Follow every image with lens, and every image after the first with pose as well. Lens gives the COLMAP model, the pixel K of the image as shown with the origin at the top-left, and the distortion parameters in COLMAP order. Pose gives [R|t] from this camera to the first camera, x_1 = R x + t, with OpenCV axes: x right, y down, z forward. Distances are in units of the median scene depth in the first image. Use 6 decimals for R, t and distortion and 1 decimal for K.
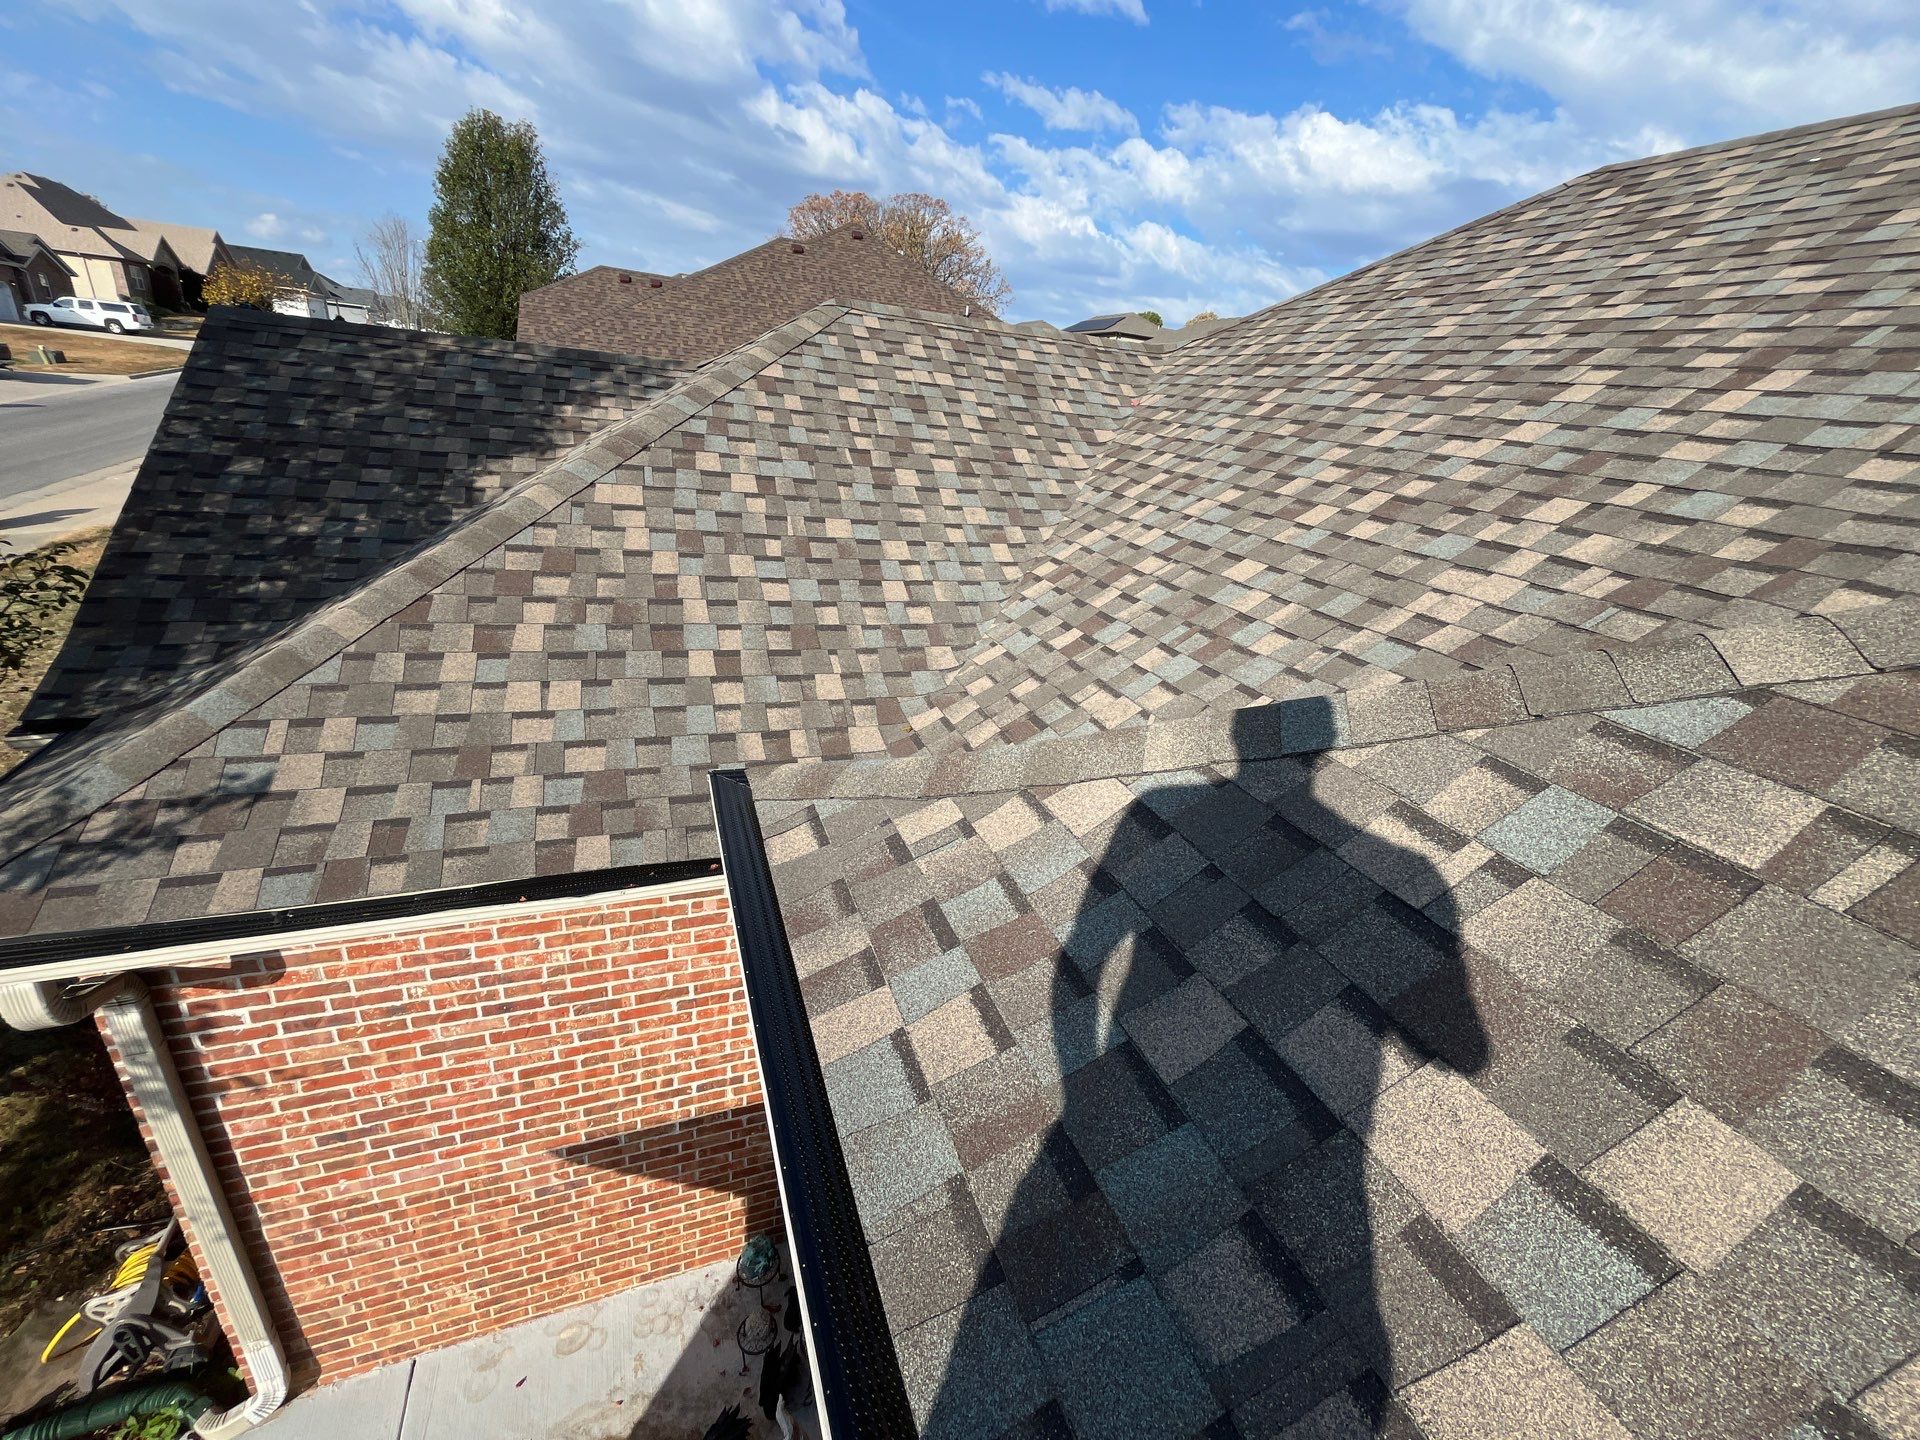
lens RADIAL K [[768.1, 0, 960.0], [0, 768.1, 720.0], [0, 0, 1]] dist [-0.000362, -0.000469]
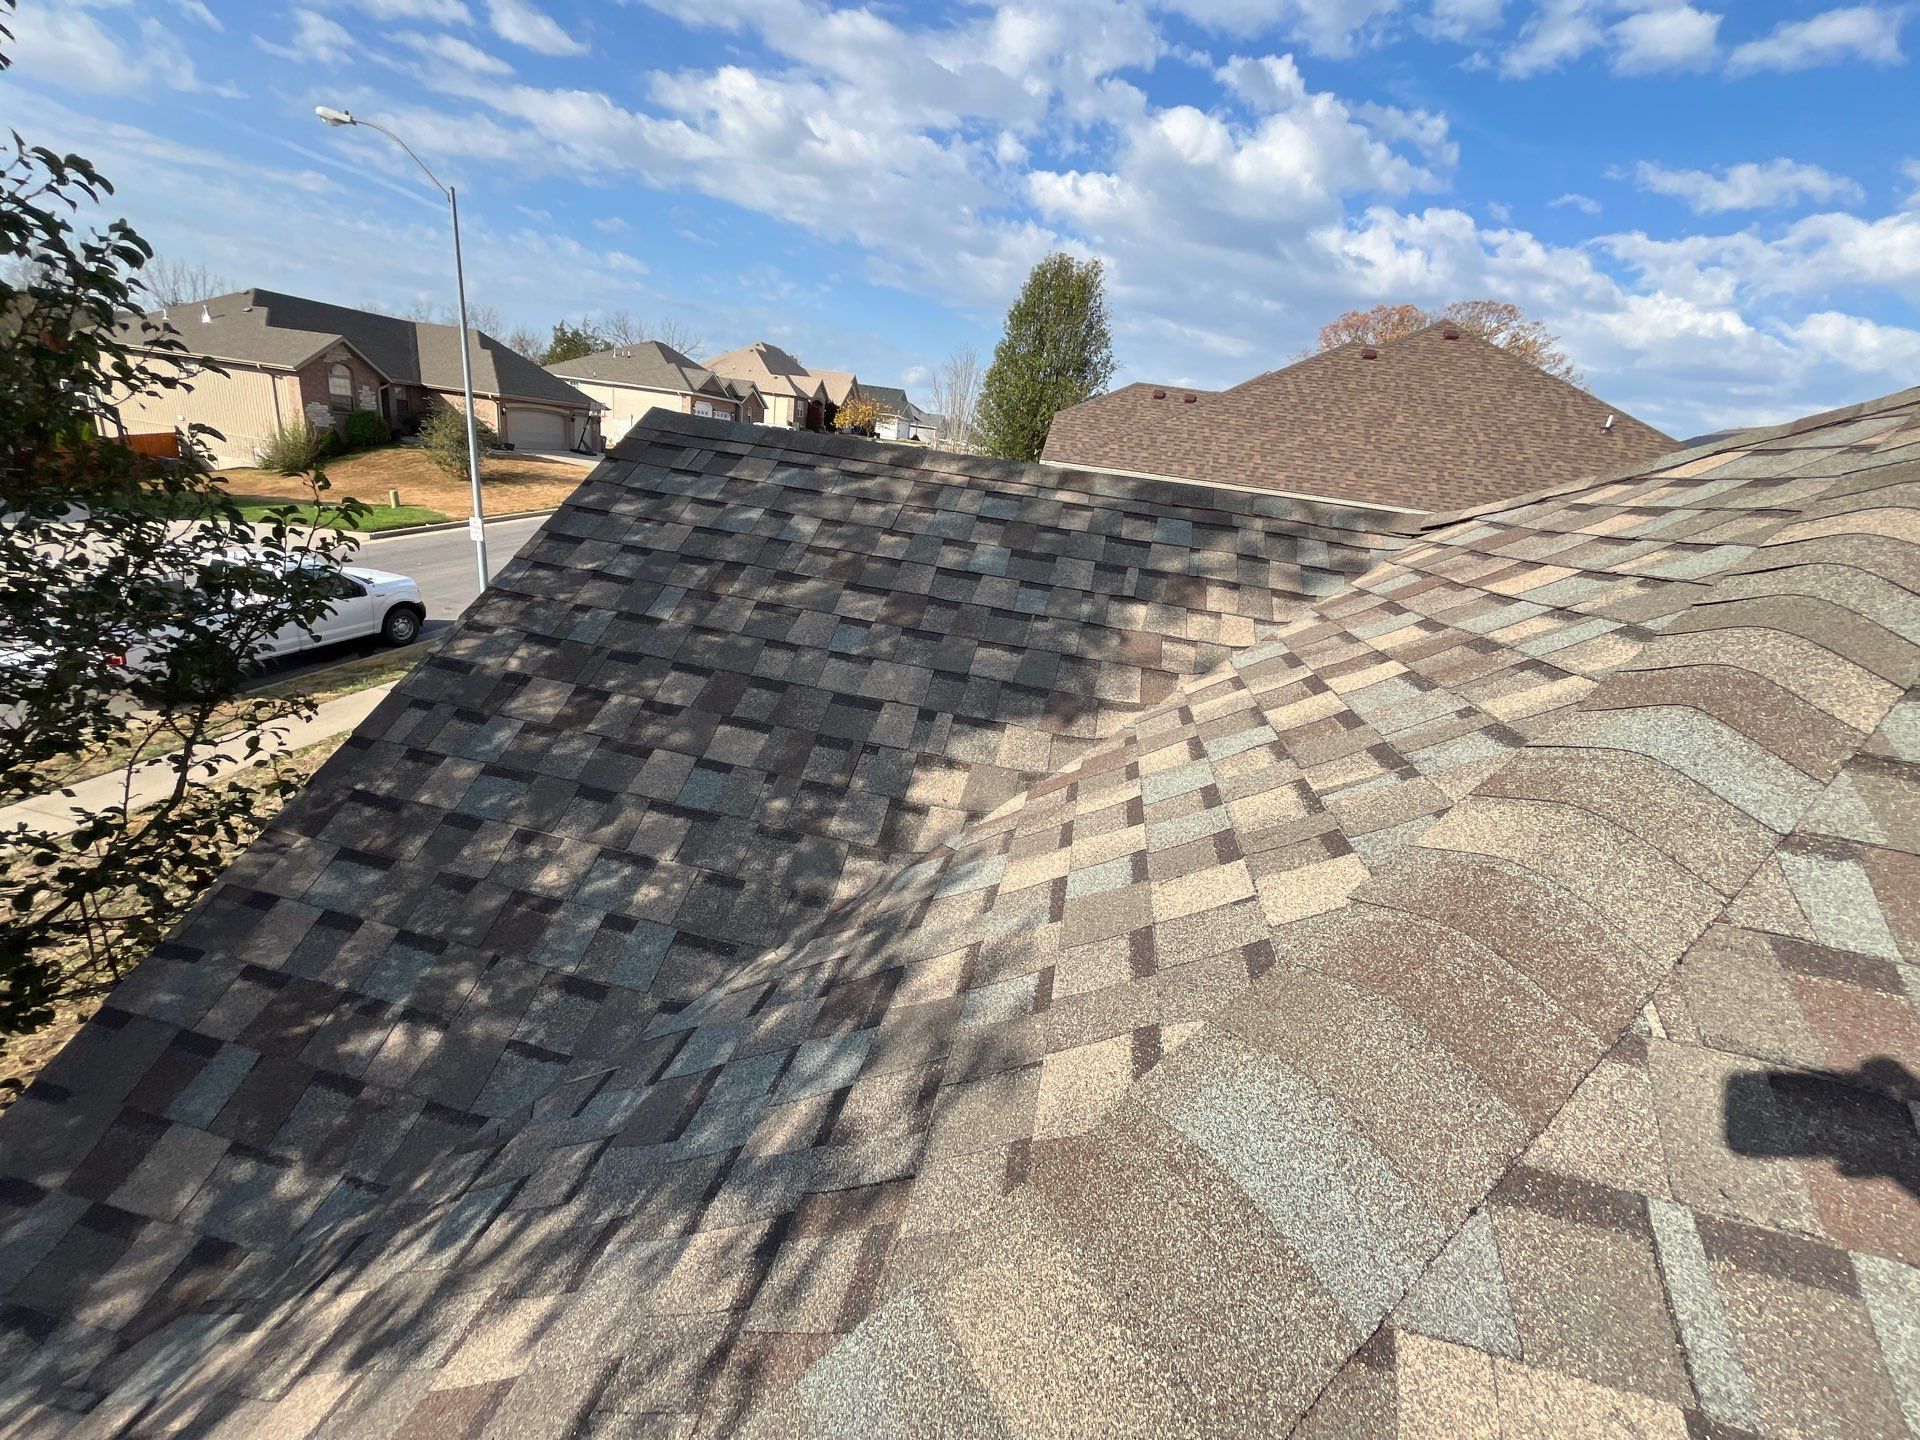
lens RADIAL K [[777.1, 0, 960.0], [0, 777.1, 720.0], [0, 0, 1]] dist [-0.004639, -0.000249]
pose [[0.841673, 0.180301, -0.508998, -0.335708], [-0.244870, 0.967560, -0.062179, -0.274277], [0.481275, 0.176972, 0.858519, 0.537430]]
